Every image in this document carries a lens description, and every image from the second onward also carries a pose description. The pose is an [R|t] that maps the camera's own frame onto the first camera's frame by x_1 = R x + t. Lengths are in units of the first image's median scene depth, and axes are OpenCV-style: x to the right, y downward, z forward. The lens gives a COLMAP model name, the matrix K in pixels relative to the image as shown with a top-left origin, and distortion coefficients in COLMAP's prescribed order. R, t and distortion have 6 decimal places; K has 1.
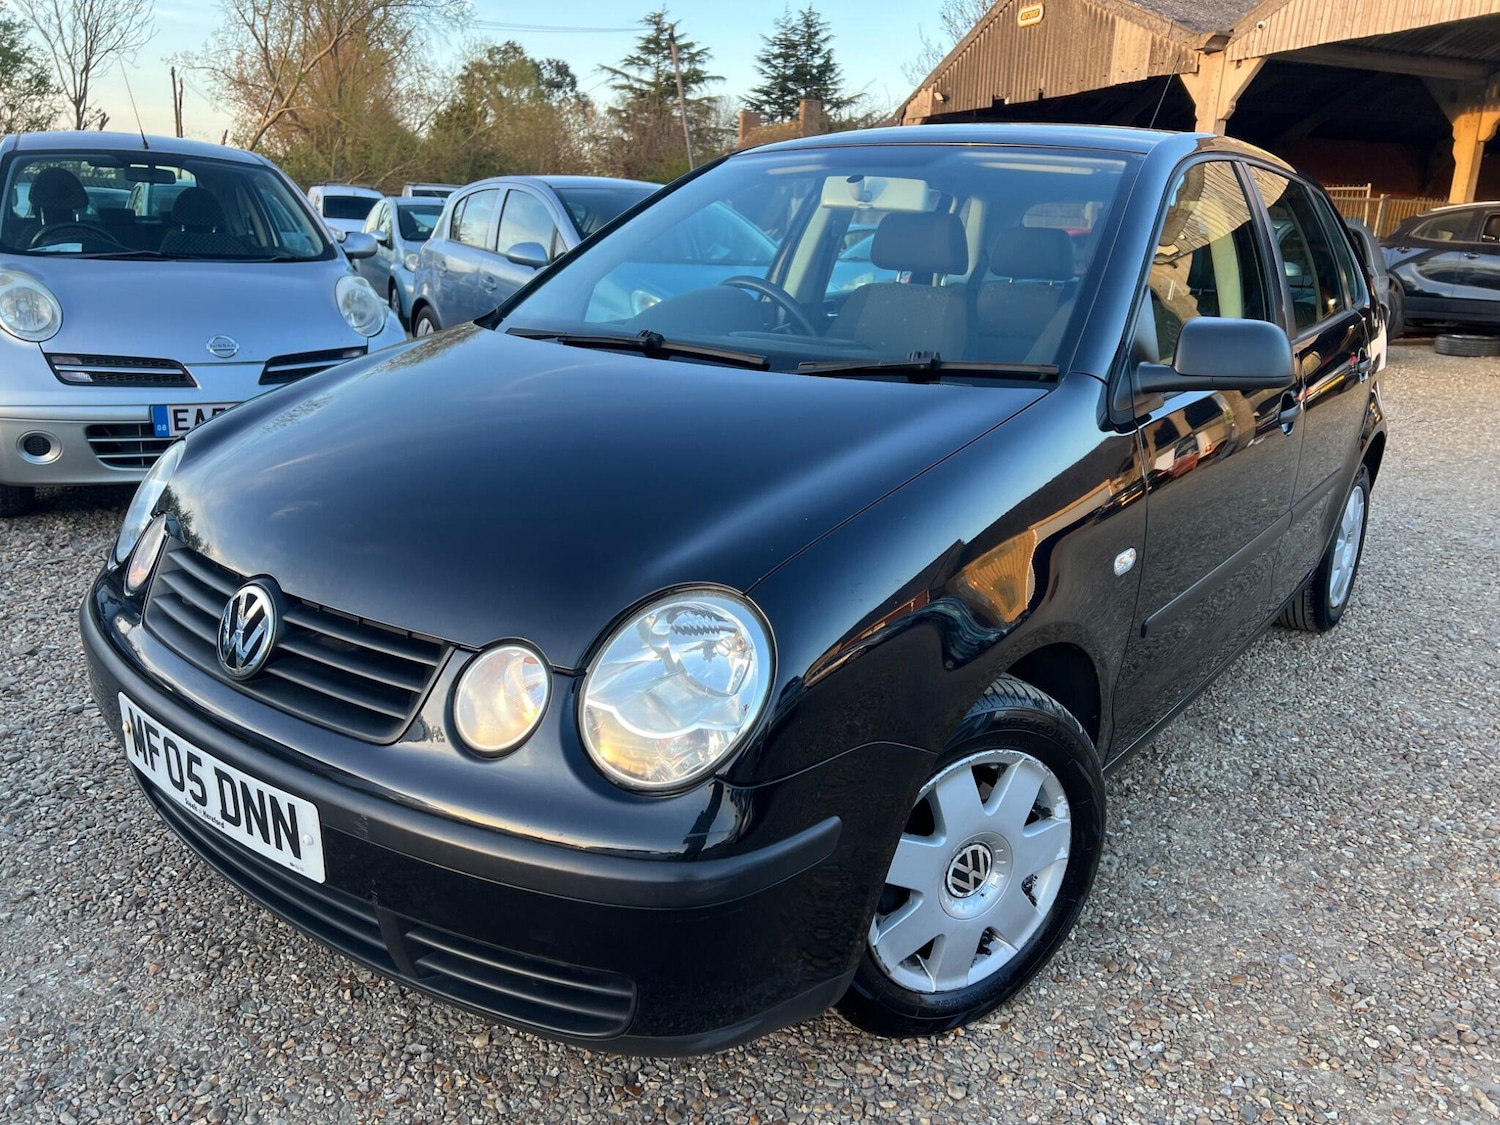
lens RADIAL K [[1118.8, 0, 740.6], [0, 1118.8, 558.3], [0, 0, 1]] dist [0.054352, -0.056987]
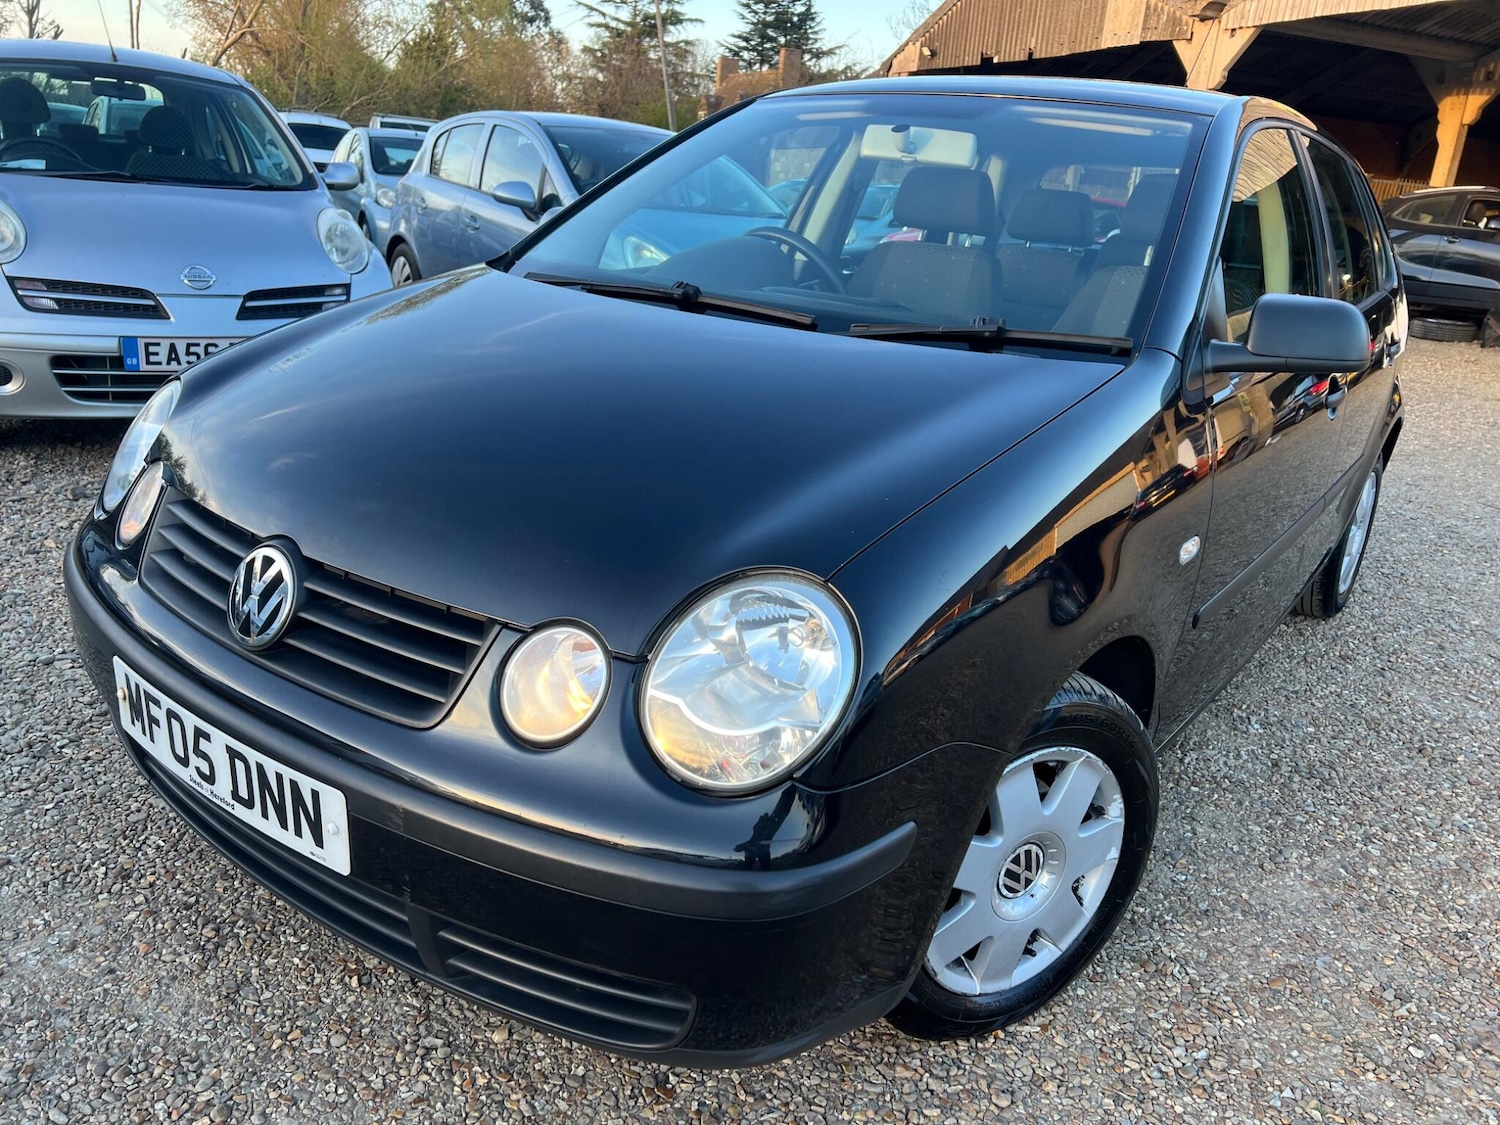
lens RADIAL K [[1118.8, 0, 741.9], [0, 1118.8, 566.2], [0, 0, 1]] dist [0.054352, -0.056987]
pose [[0.998708, 0.034656, 0.037177, -0.062876], [-0.036328, 0.998314, 0.045279, -0.011564], [-0.035545, -0.046571, 0.998282, 0.056599]]
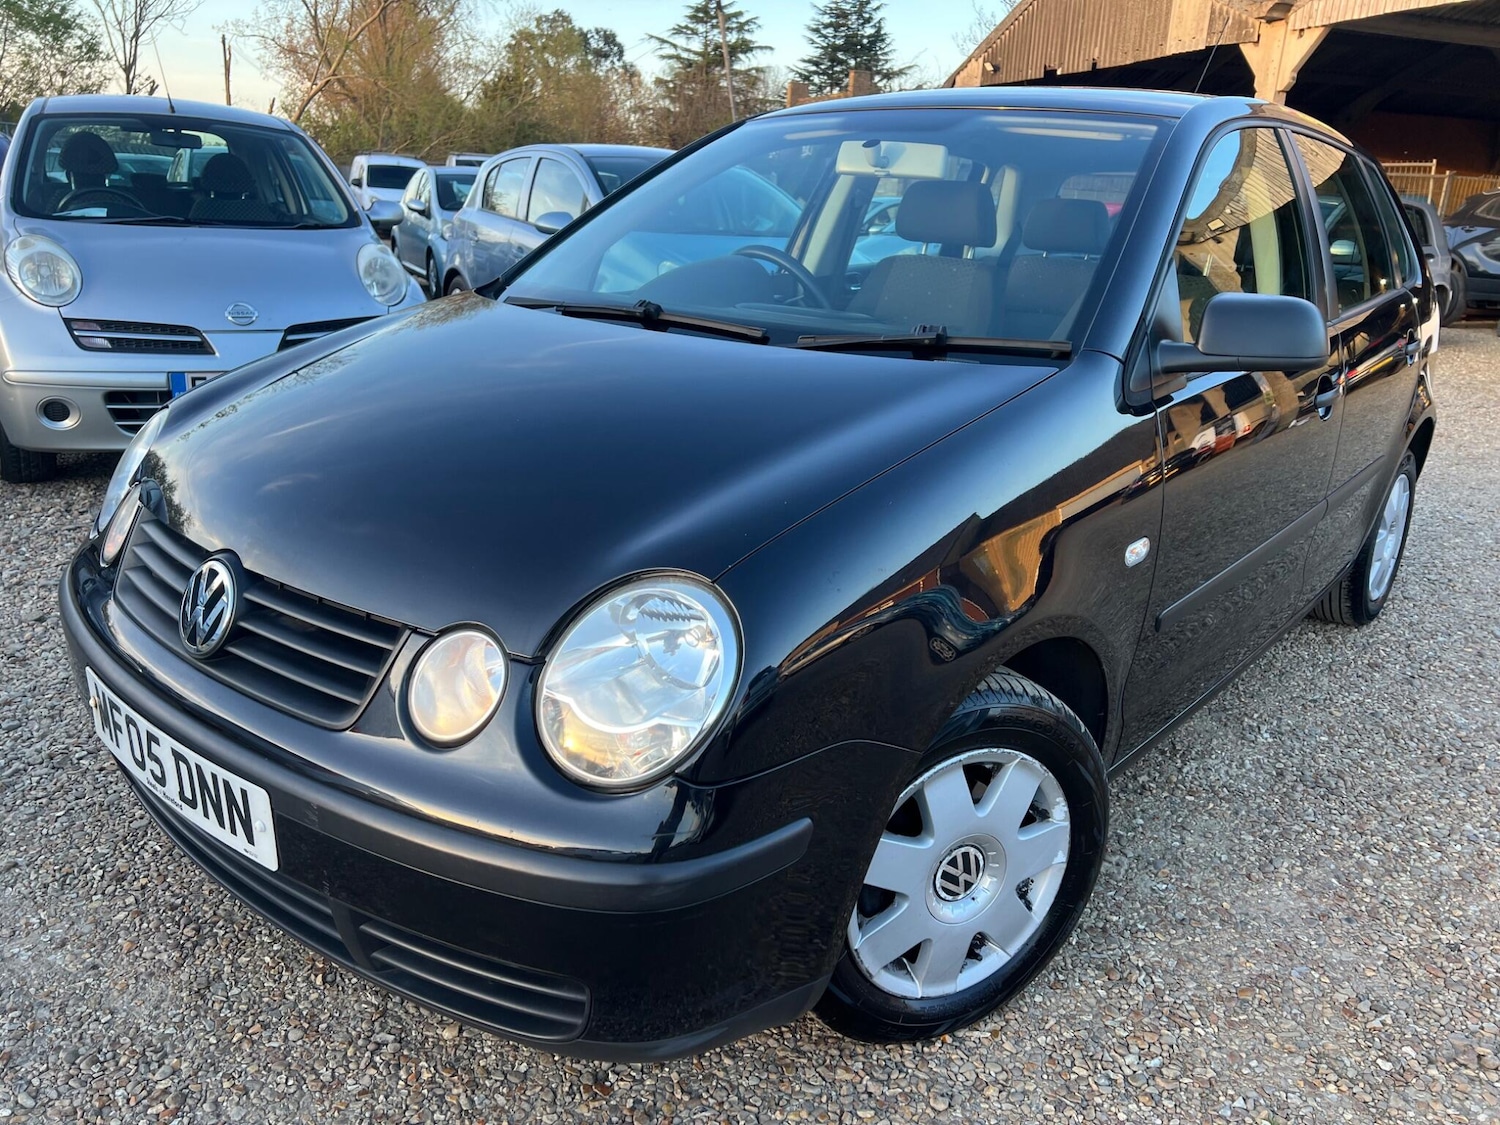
lens RADIAL K [[1118.8, 0, 740.8], [0, 1118.8, 565.4], [0, 0, 1]] dist [0.054352, -0.056987]
pose [[0.999200, 0.019598, -0.034867, 0.037627], [-0.018641, 0.999446, 0.027556, -0.004944], [0.035388, -0.026884, 0.999012, 0.039231]]
